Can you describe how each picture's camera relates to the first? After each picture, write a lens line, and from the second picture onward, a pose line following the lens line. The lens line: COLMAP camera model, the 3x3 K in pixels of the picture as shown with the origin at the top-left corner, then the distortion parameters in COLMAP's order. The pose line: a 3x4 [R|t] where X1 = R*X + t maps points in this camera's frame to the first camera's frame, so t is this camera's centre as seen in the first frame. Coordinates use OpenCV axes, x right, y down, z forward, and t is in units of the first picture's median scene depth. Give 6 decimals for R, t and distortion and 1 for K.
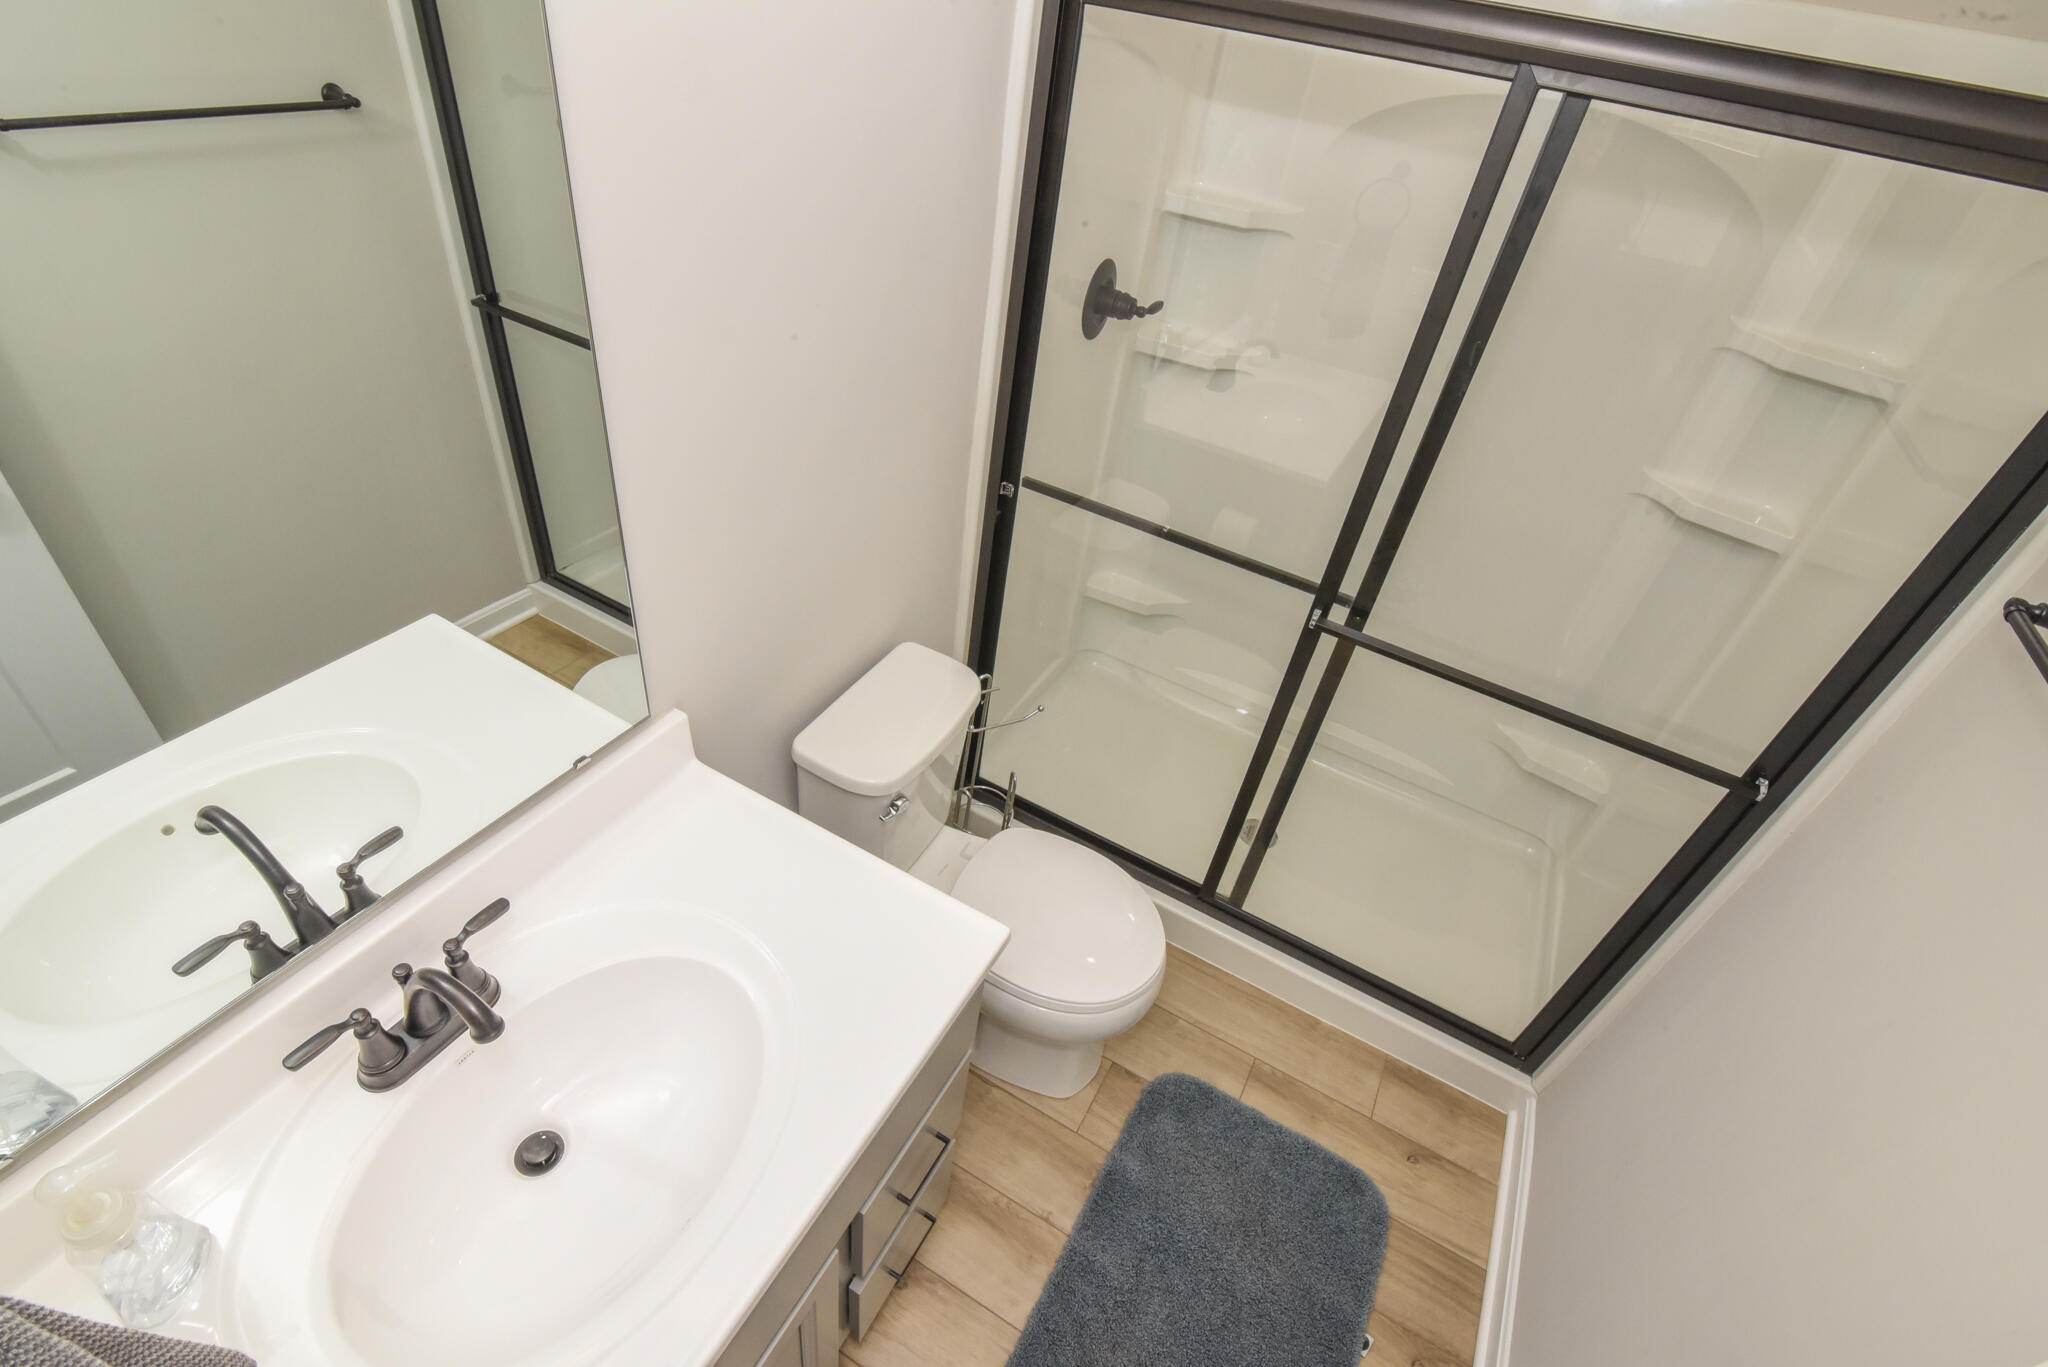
lens RADIAL K [[934.3, 0, 1017.5], [0, 934.3, 689.6], [0, 0, 1]] dist [-0.020140, 0.000404]
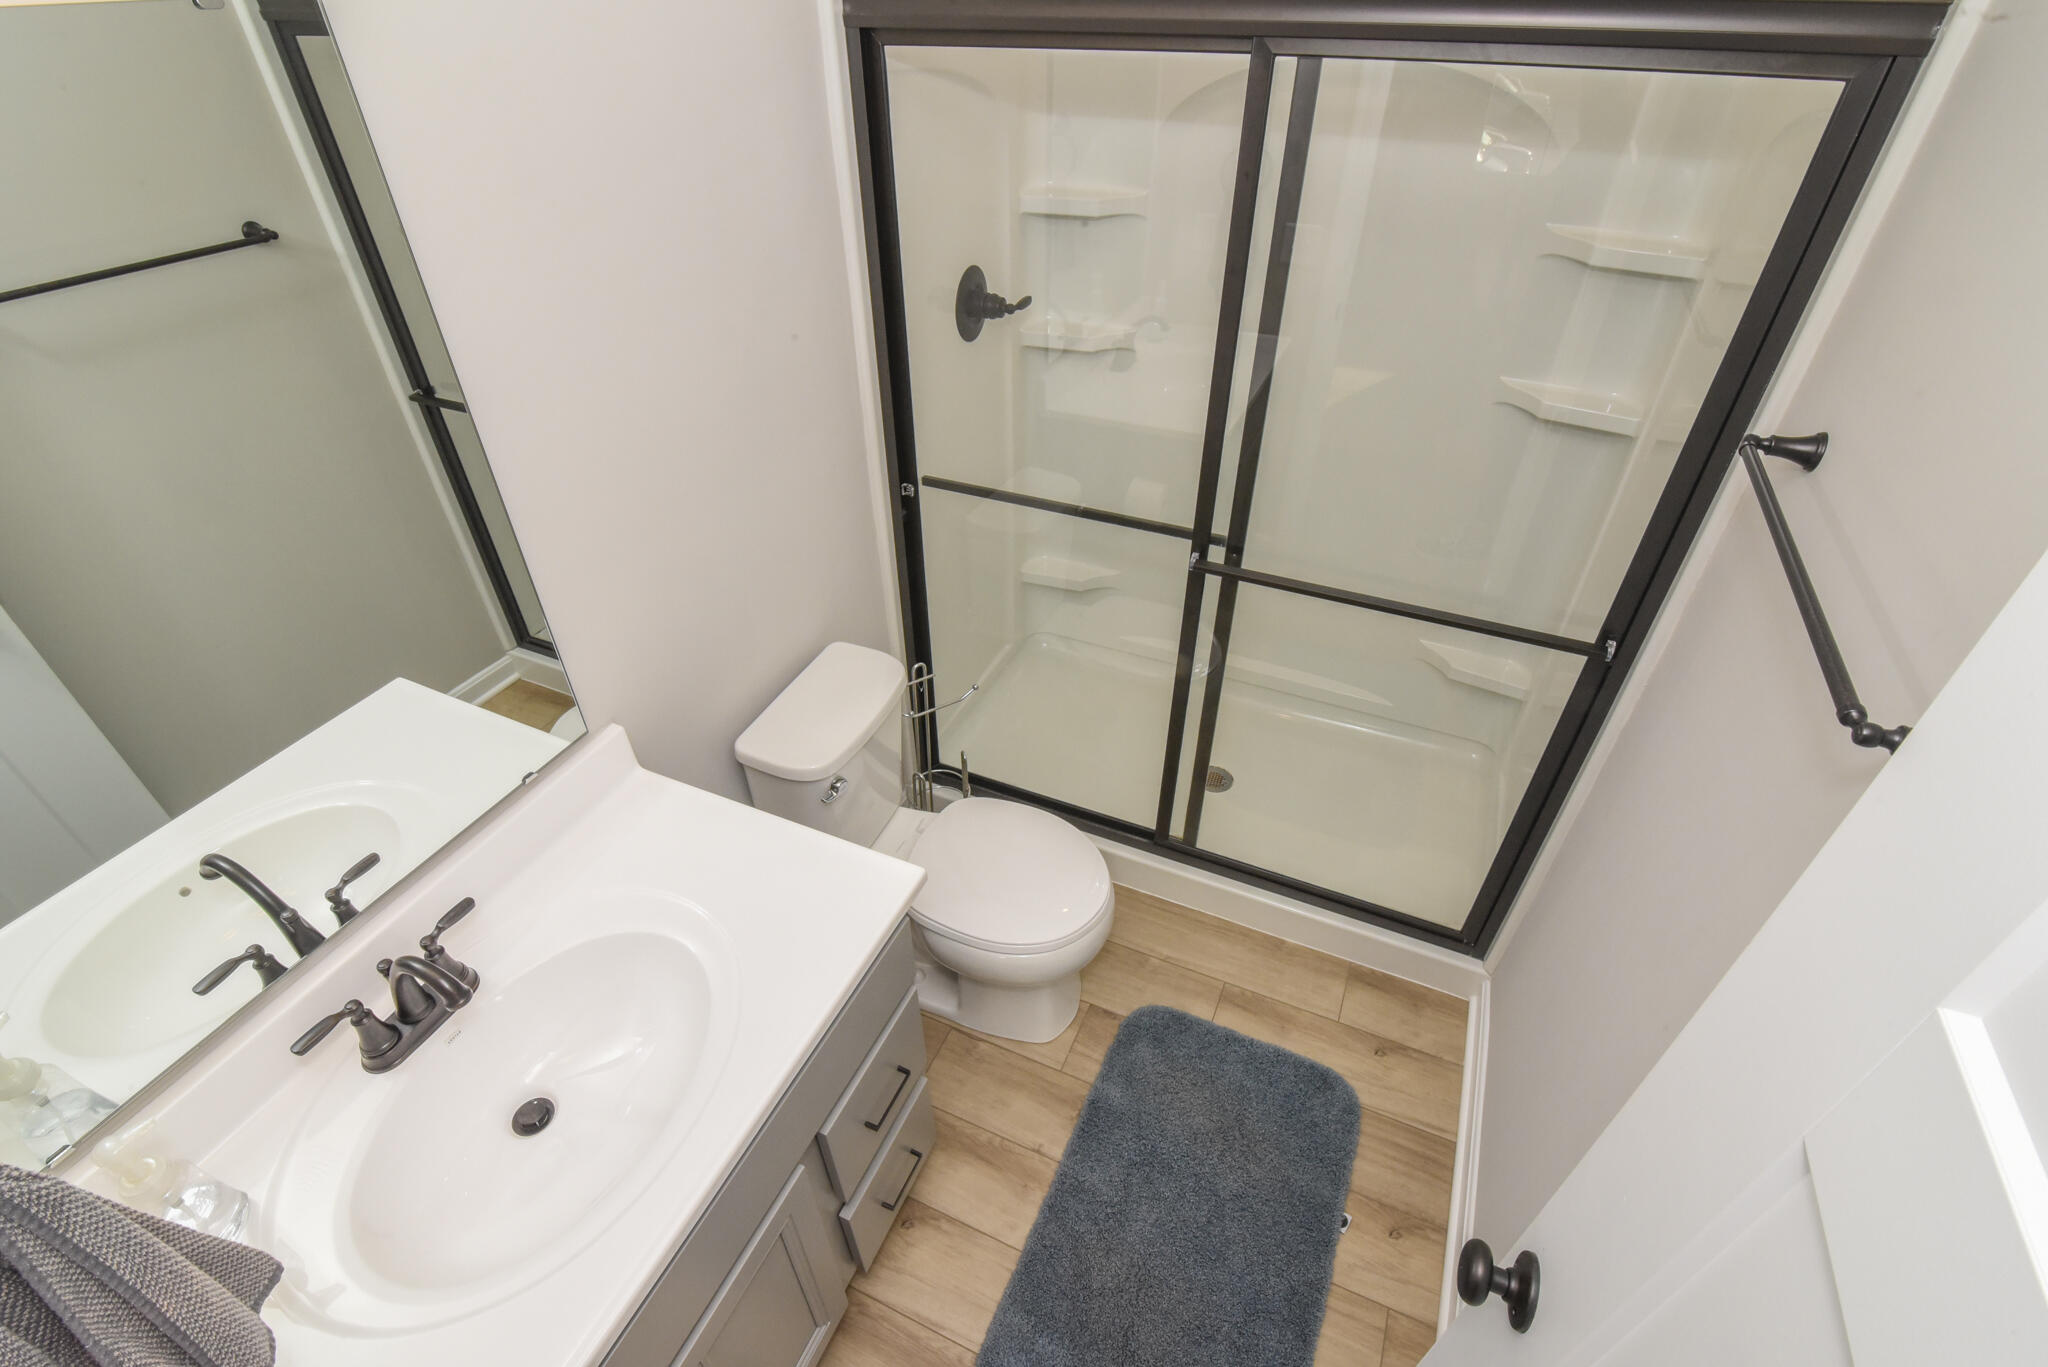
lens RADIAL K [[934.3, 0, 1017.5], [0, 934.3, 689.6], [0, 0, 1]] dist [-0.020140, 0.000404]
pose [[0.988444, -0.150410, -0.018865, 0.109489], [0.150169, 0.988567, -0.013618, 0.053213], [0.020697, 0.010627, 0.999729, -0.084873]]
